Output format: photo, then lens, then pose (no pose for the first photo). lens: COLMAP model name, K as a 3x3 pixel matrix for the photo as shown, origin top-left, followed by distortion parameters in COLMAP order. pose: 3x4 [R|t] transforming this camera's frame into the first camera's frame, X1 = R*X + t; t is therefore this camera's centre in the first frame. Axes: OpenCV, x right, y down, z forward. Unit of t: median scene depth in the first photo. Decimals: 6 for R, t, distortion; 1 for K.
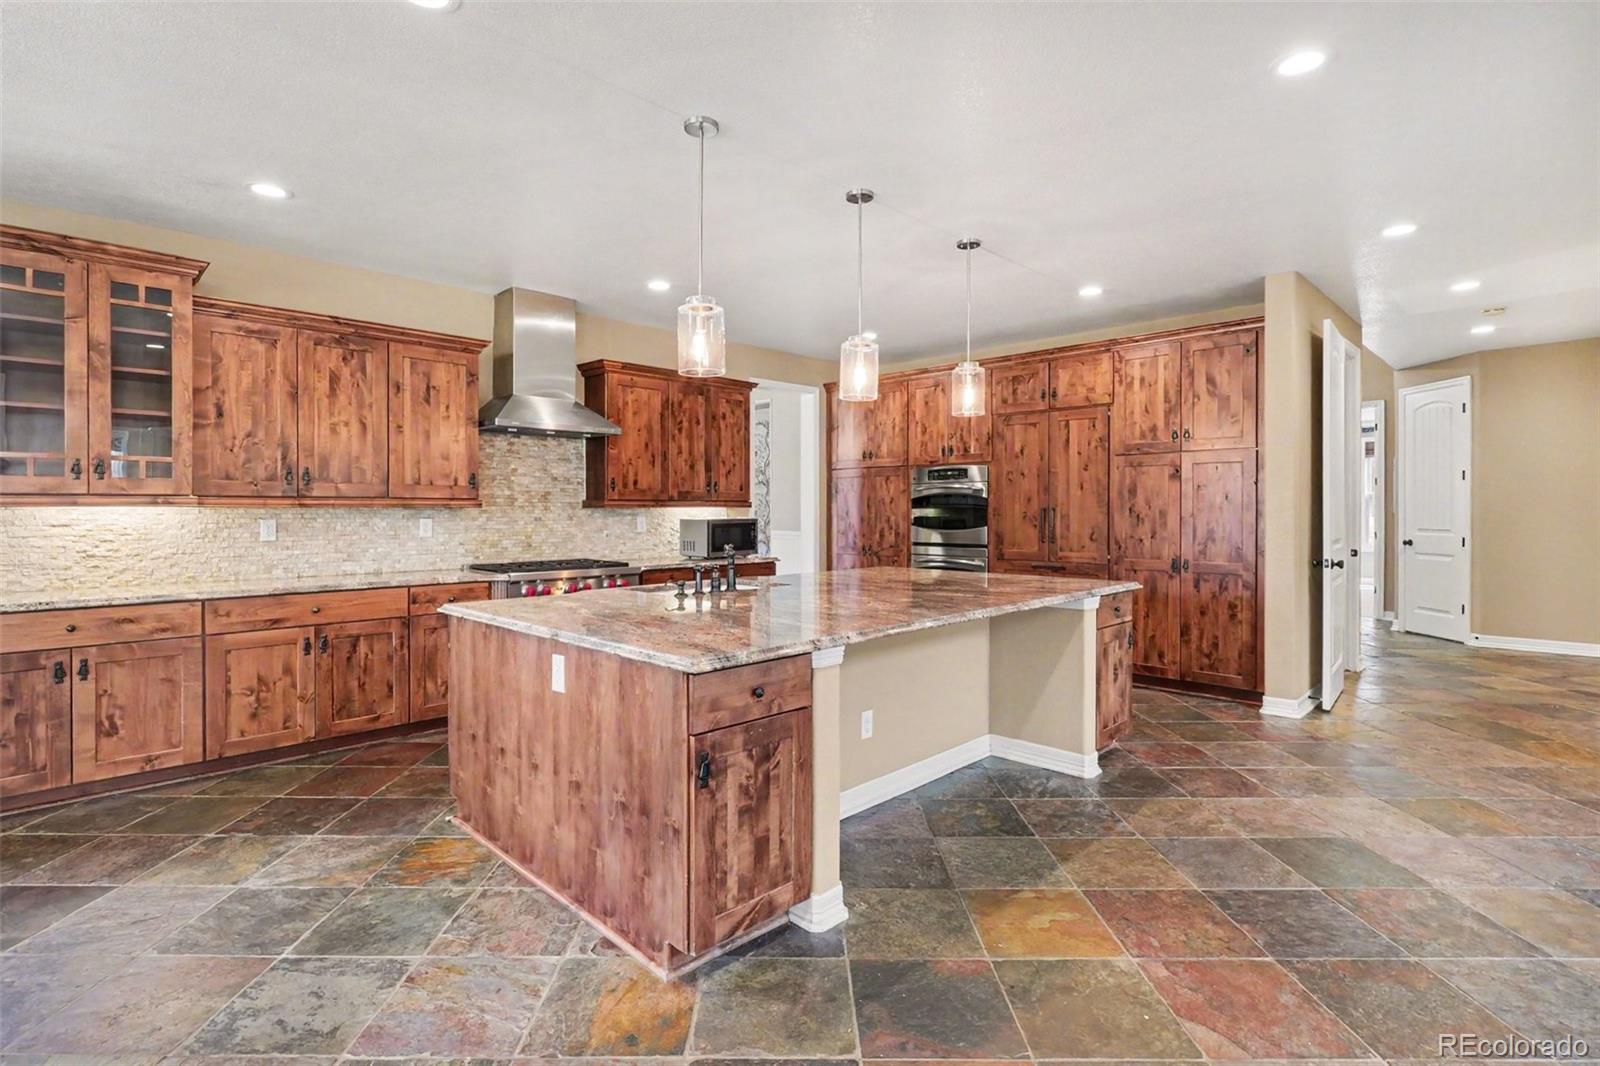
lens RADIAL K [[768.9, 0, 775.4], [0, 768.9, 521.4], [0, 0, 1]] dist [0.002311, -0.002050]
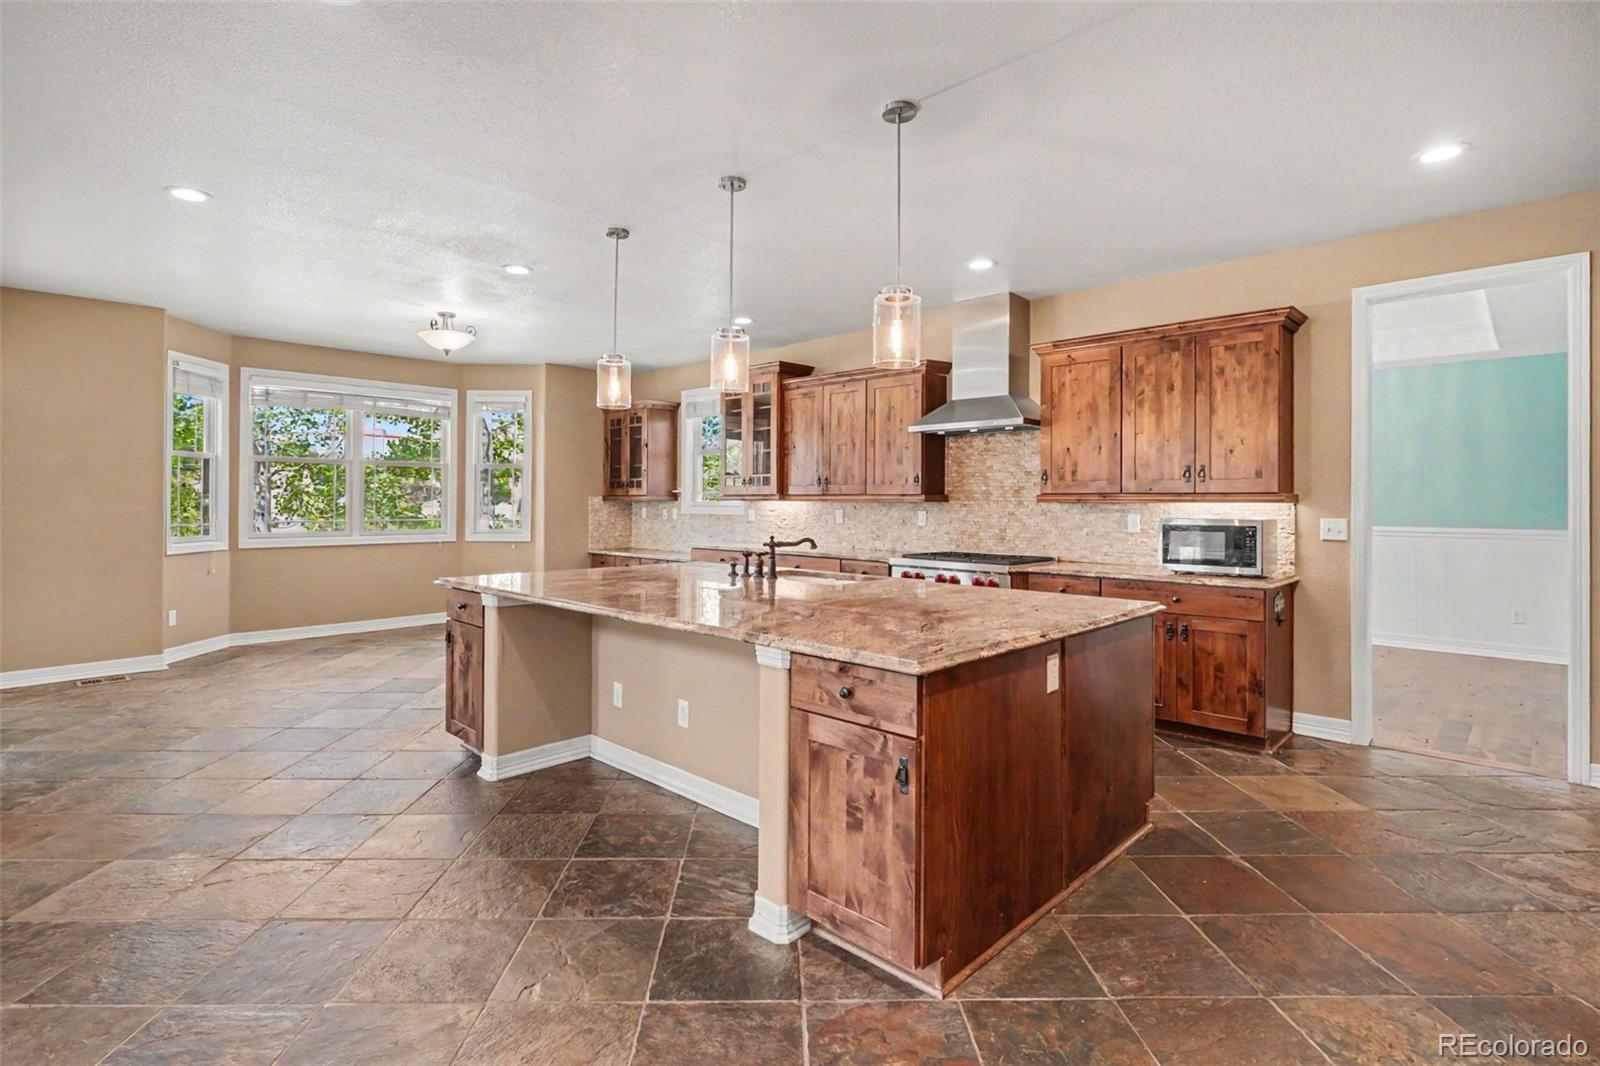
lens RADIAL K [[768.9, 0, 794.3], [0, 768.9, 510.1], [0, 0, 1]] dist [0.002311, -0.002050]
pose [[0.034014, 0.010174, -0.999370, 0.848829], [-0.021119, 0.999732, 0.009459, -0.013276], [0.999198, 0.020784, 0.034220, 0.822537]]
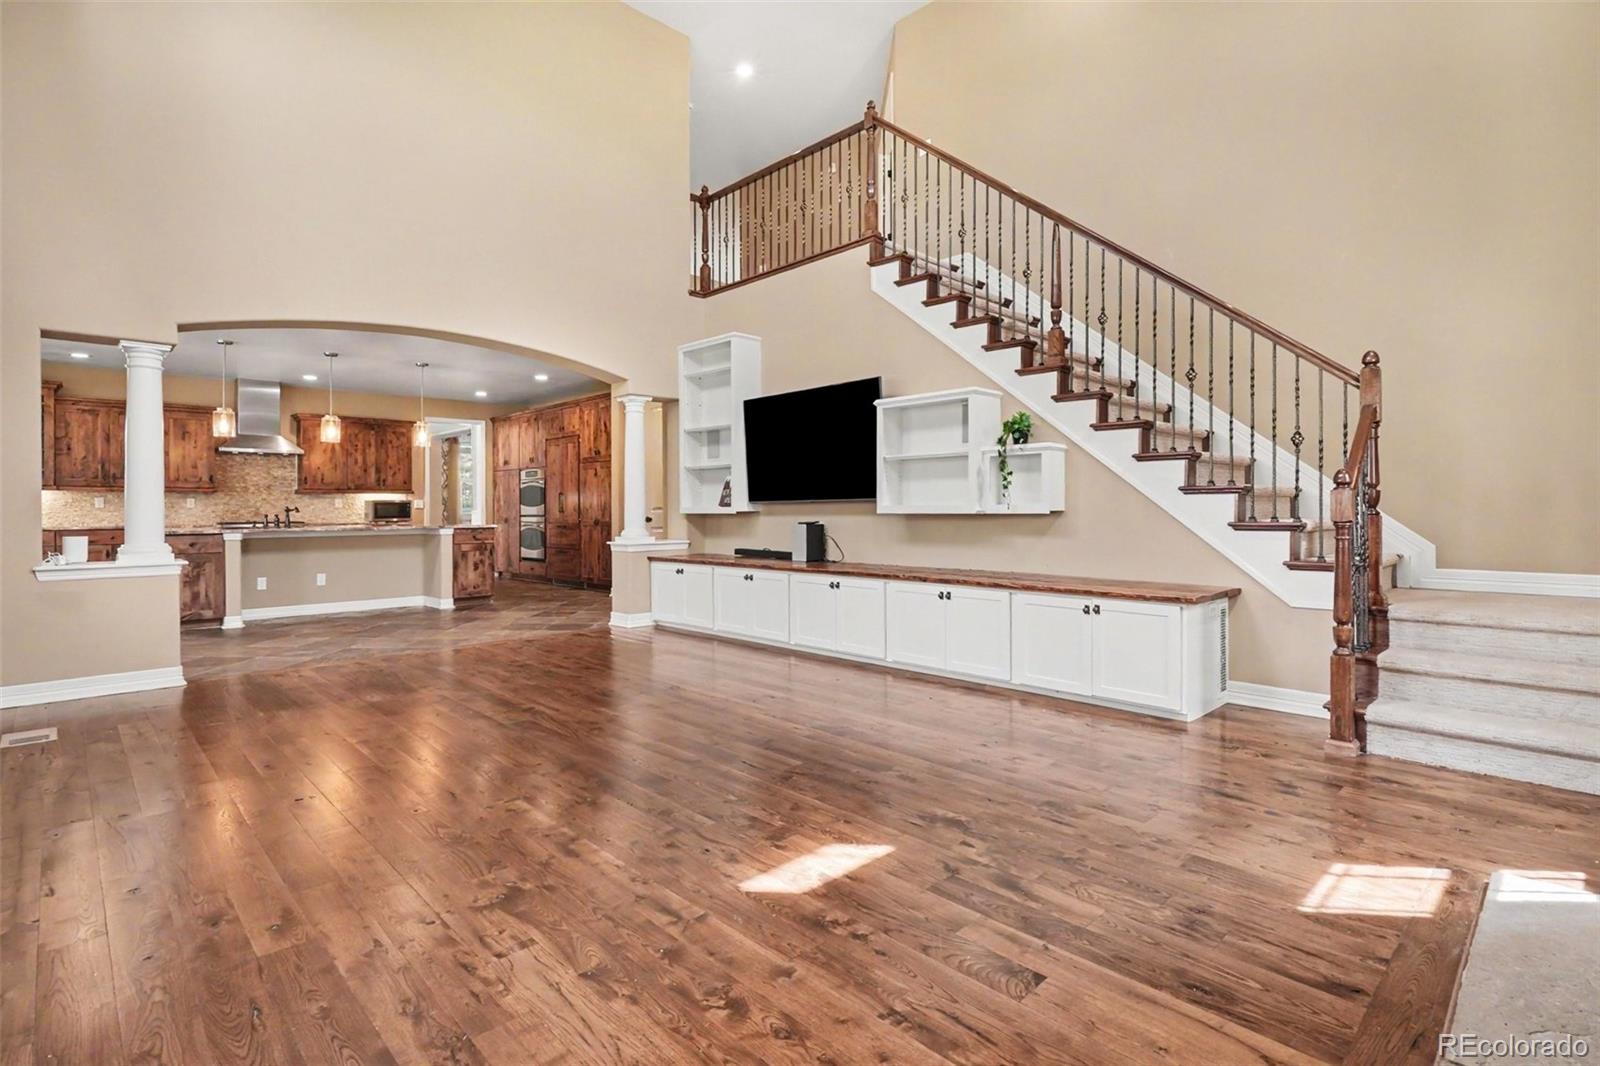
lens RADIAL K [[768.9, 0, 782.0], [0, 768.9, 509.5], [0, 0, 1]] dist [0.002311, -0.002050]
pose [[0.999901, -0.005776, -0.012847, 1.168062], [0.005586, 0.999875, -0.014769, 0.067160], [0.012930, 0.014696, 0.999808, -1.014913]]
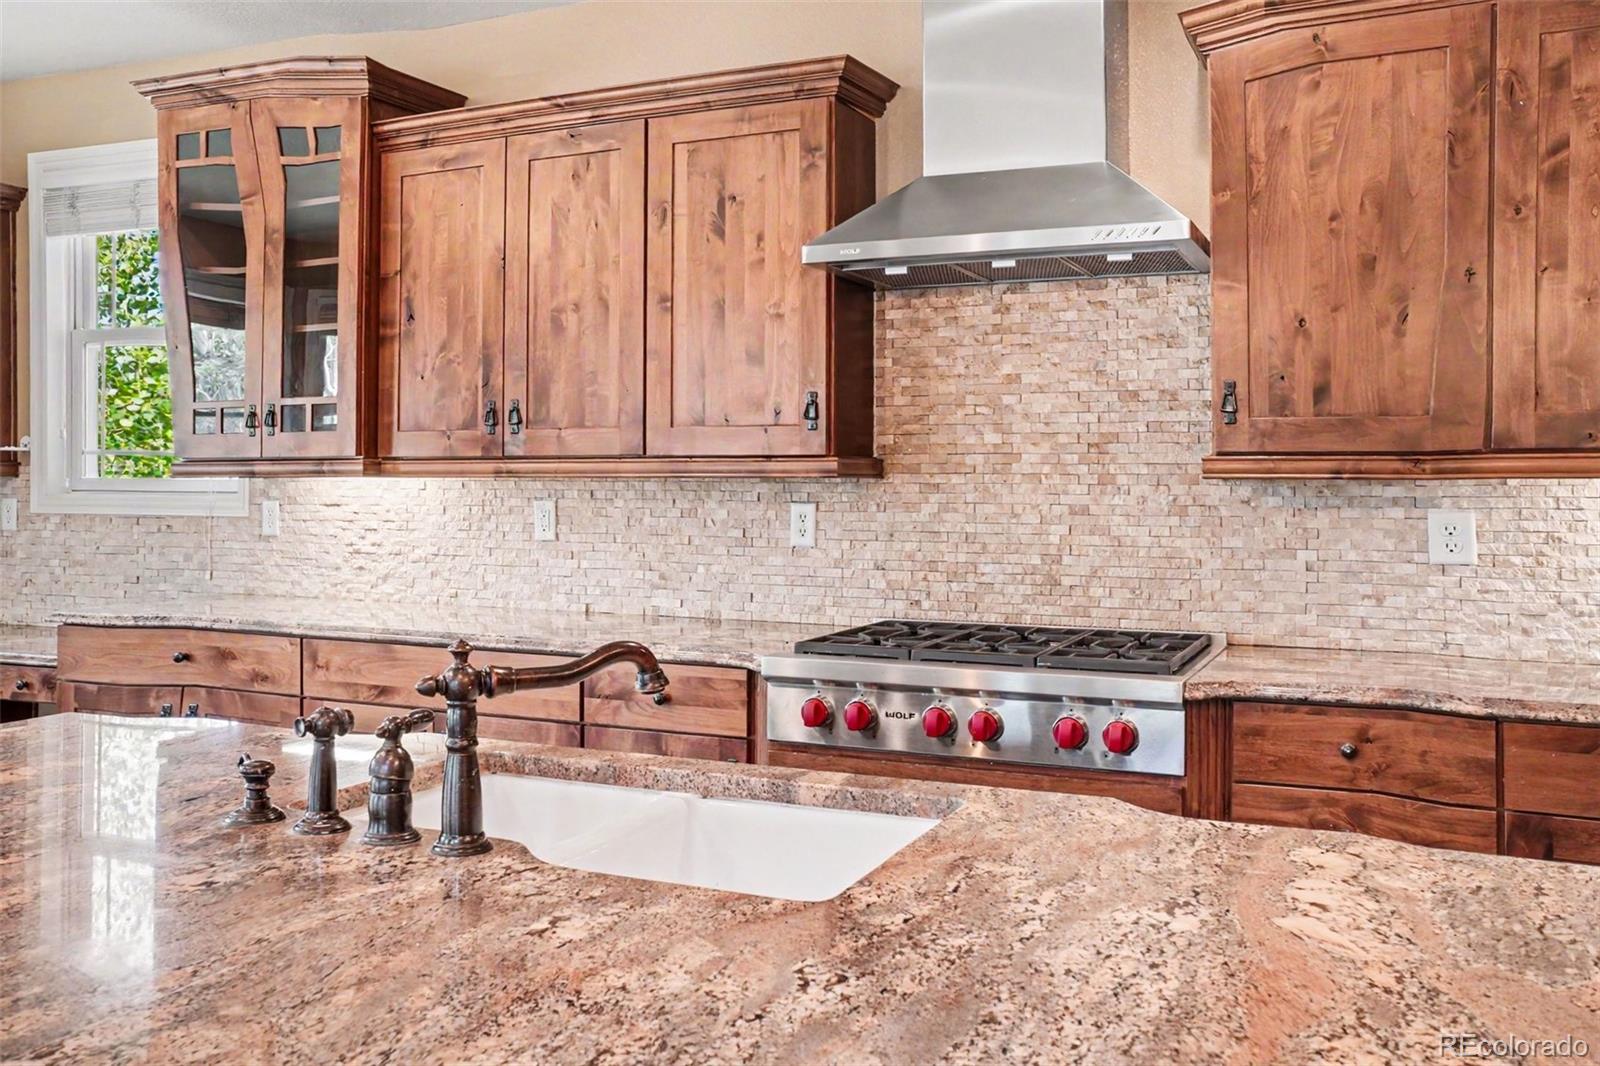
lens RADIAL K [[1380.6, 0, 789.6], [0, 1380.6, 463.2], [0, 0, 1]] dist [-0.049175, 0.017425]
pose [[0.356862, -0.011963, -0.934080, 0.293560], [-0.017572, 0.999655, -0.019516, -0.012238], [0.933992, 0.023378, 0.356529, 0.783518]]
